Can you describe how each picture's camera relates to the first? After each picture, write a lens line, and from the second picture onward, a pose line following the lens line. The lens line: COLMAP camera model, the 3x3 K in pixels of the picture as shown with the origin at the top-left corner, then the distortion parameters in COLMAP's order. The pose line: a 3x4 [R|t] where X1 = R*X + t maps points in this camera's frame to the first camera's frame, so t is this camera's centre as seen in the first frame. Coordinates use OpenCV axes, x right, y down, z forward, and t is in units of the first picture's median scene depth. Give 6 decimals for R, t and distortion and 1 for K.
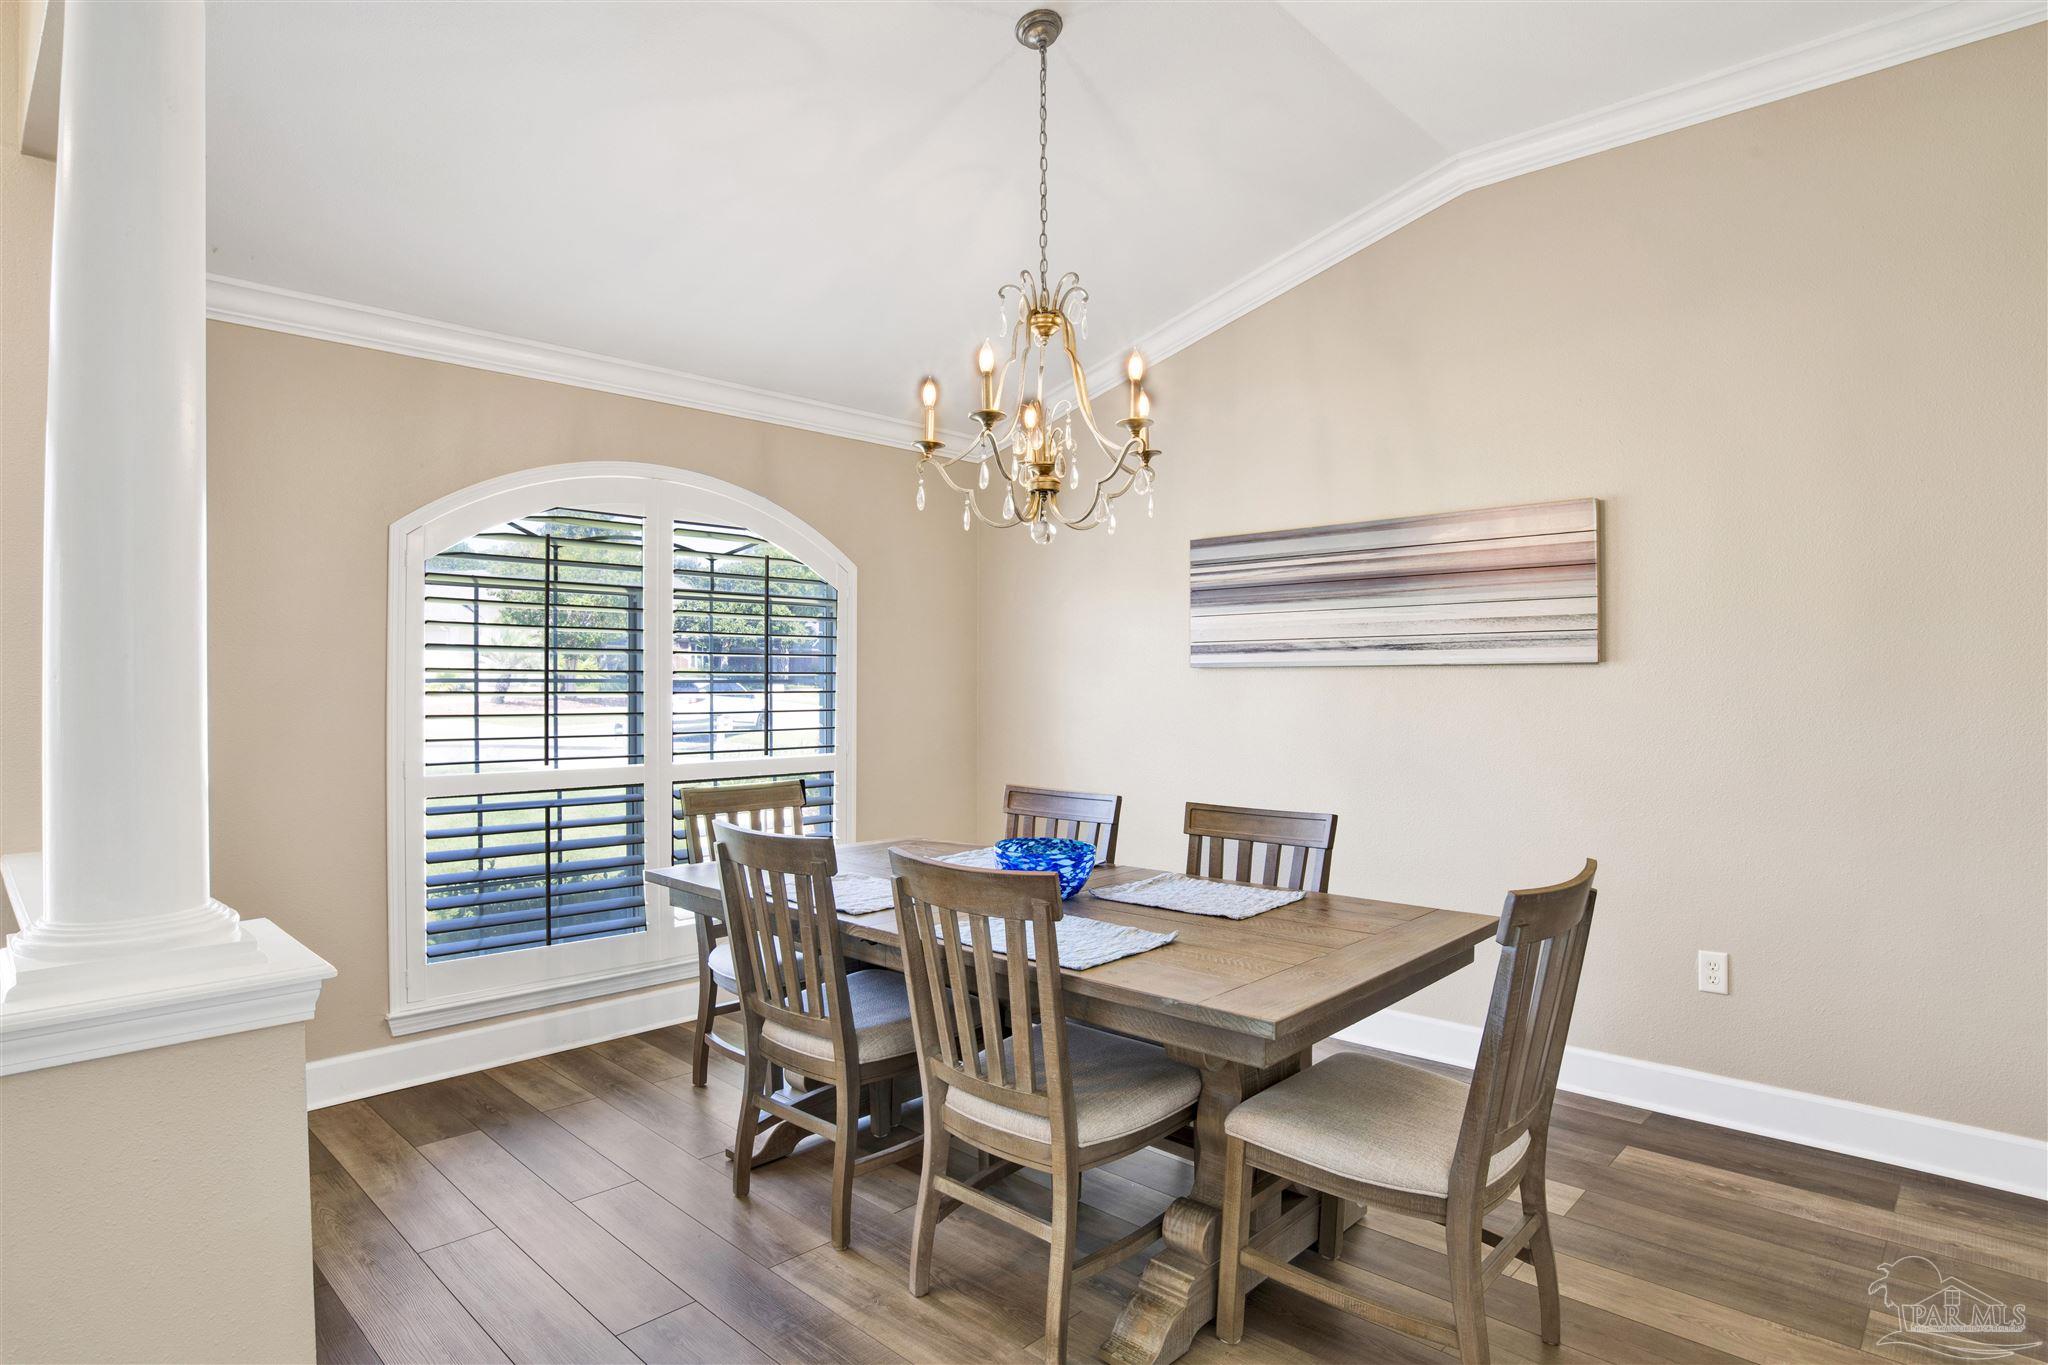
lens RADIAL K [[1104.0, 0, 1103.5], [0, 1104.0, 676.8], [0, 0, 1]] dist [-0.057123, 0.011251]
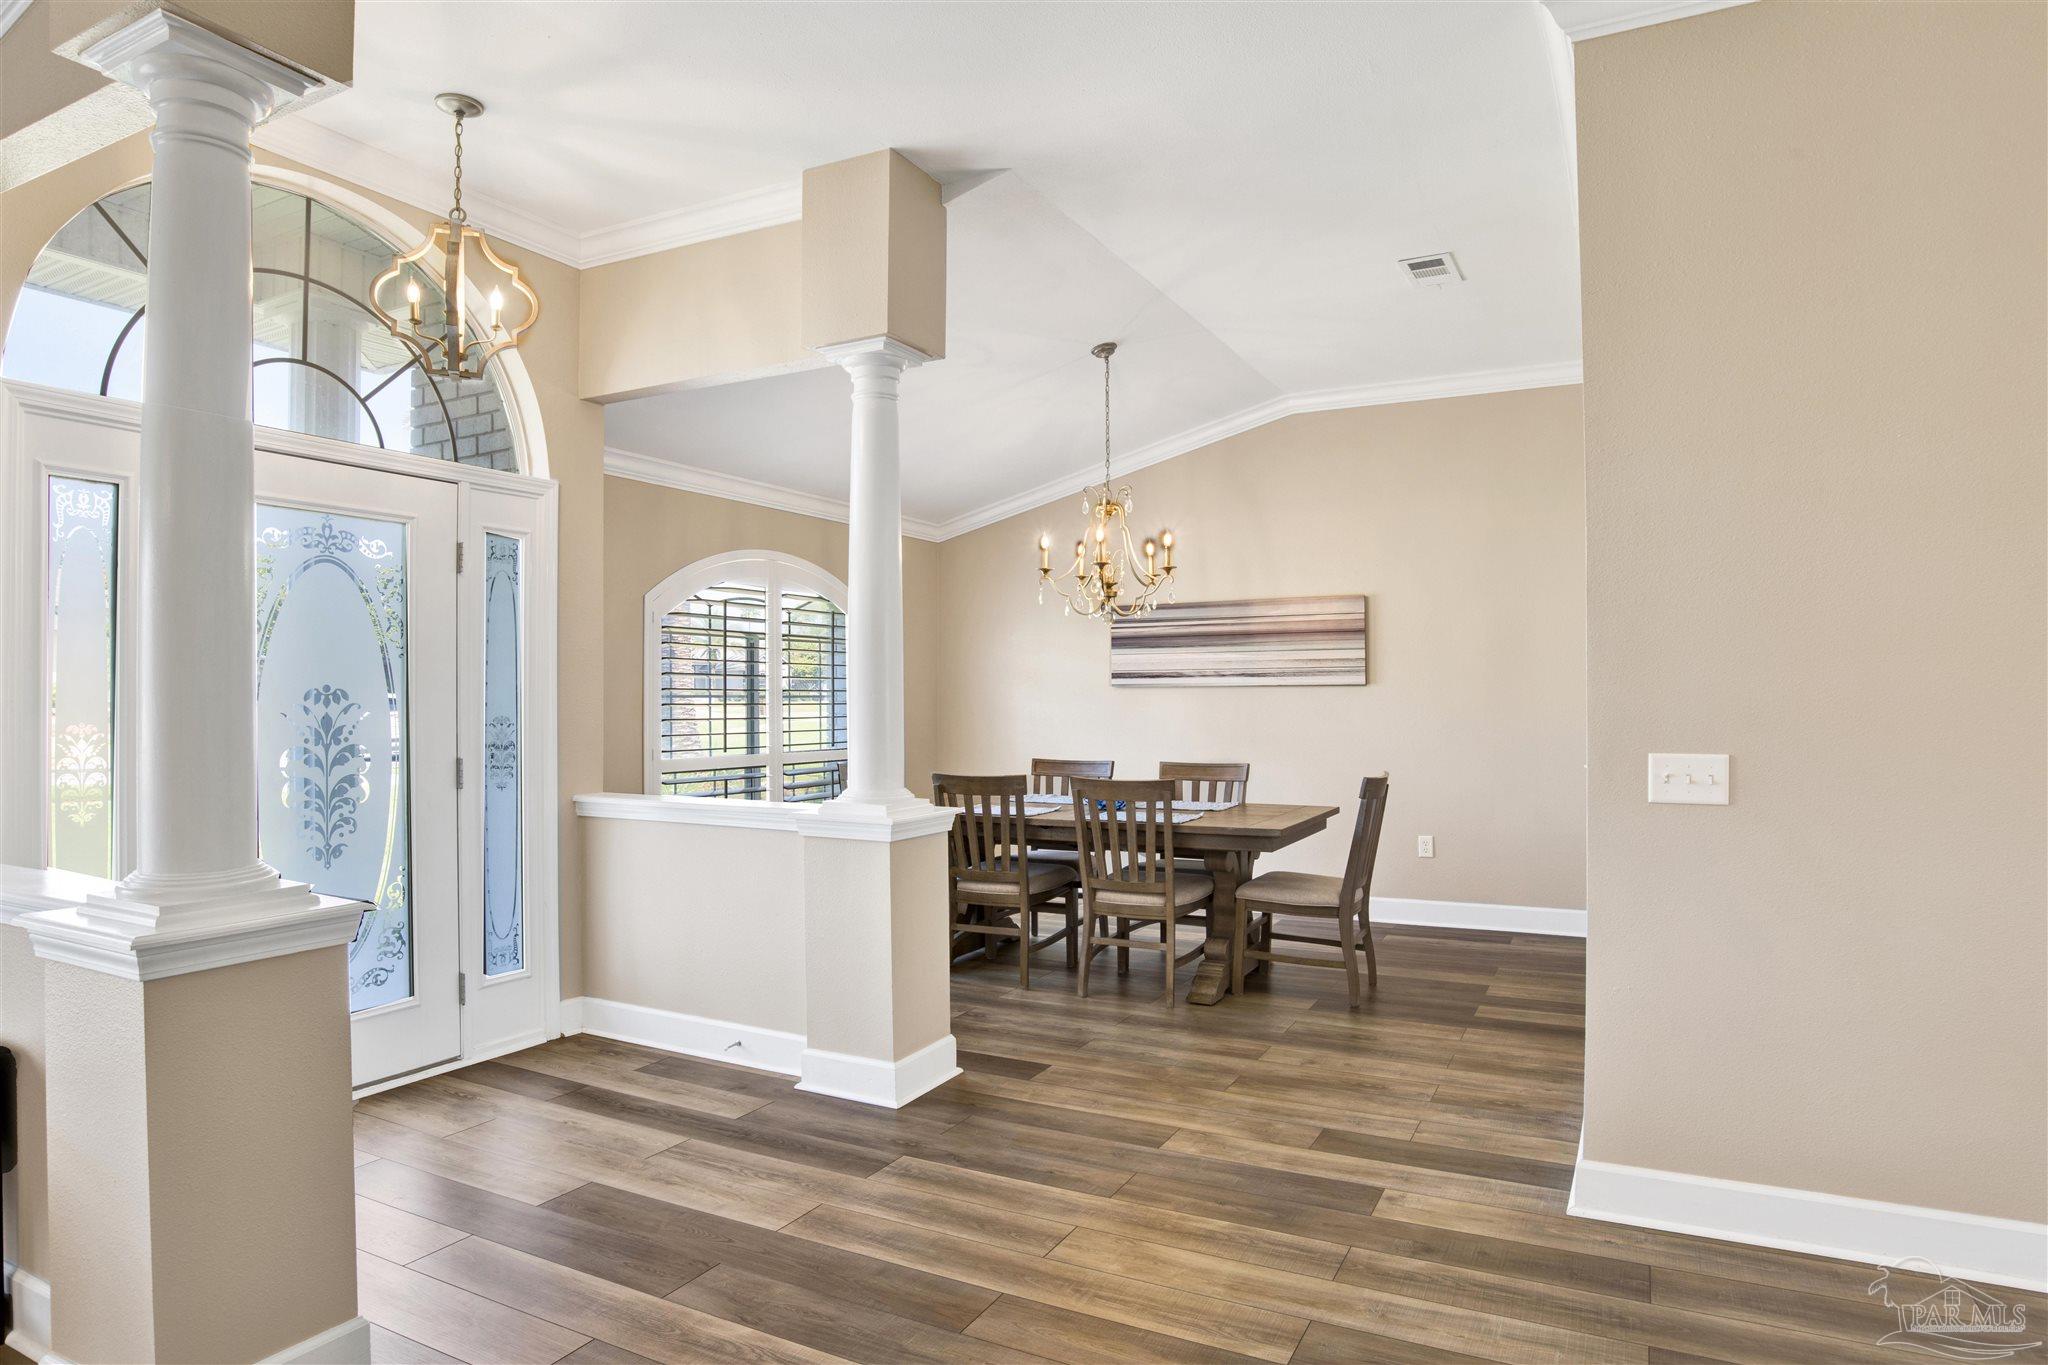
lens RADIAL K [[1141.6, 0, 1026.1], [0, 1141.6, 688.6], [0, 0, 1]] dist [-0.030884, -0.003045]
pose [[0.977335, -0.002410, 0.211685, -0.479443], [0.002472, 0.999997, -0.000028, -0.007132], [-0.211684, 0.000551, 0.977338, -0.710690]]
